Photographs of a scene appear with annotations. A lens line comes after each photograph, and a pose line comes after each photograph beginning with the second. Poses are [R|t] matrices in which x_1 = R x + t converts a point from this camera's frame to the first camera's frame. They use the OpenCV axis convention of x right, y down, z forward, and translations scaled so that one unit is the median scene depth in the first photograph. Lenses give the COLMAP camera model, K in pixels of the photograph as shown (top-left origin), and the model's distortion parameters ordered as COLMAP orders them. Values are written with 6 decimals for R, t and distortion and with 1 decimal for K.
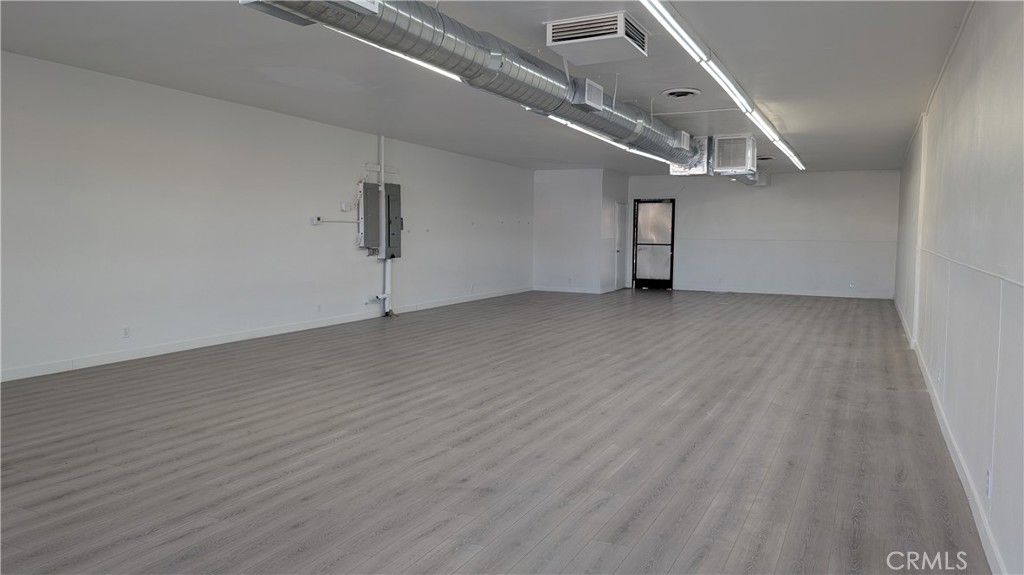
lens RADIAL K [[738.6, 0, 516.6], [0, 738.6, 286.3], [0, 0, 1]] dist [0.012123, 0.004830]
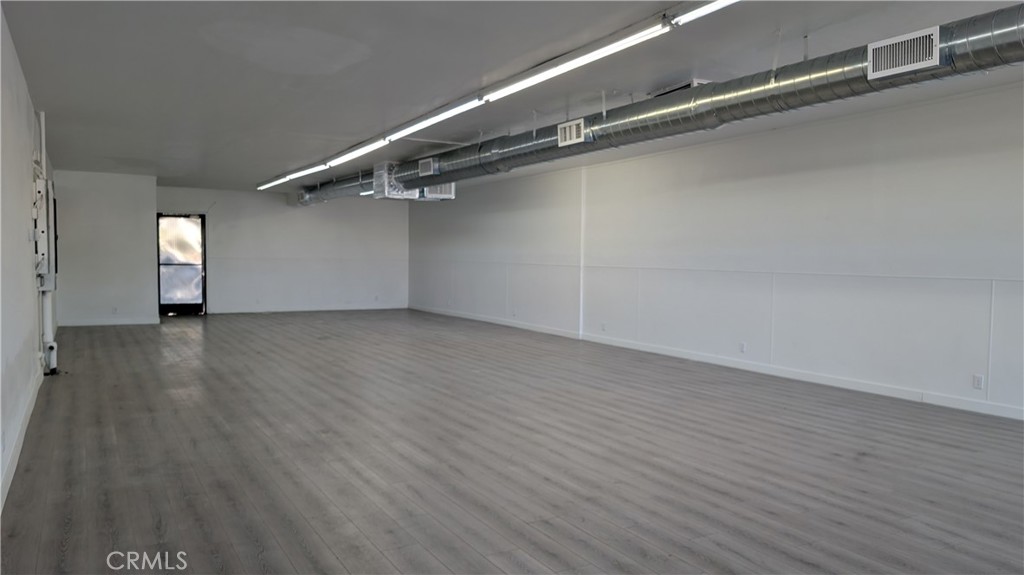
lens RADIAL K [[738.6, 0, 515.6], [0, 738.6, 288.5], [0, 0, 1]] dist [0.012123, 0.004830]
pose [[0.563099, -0.039217, 0.825458, -1.250073], [0.055153, 0.998430, 0.009811, -0.055180], [-0.824547, 0.040002, 0.564378, 0.643832]]
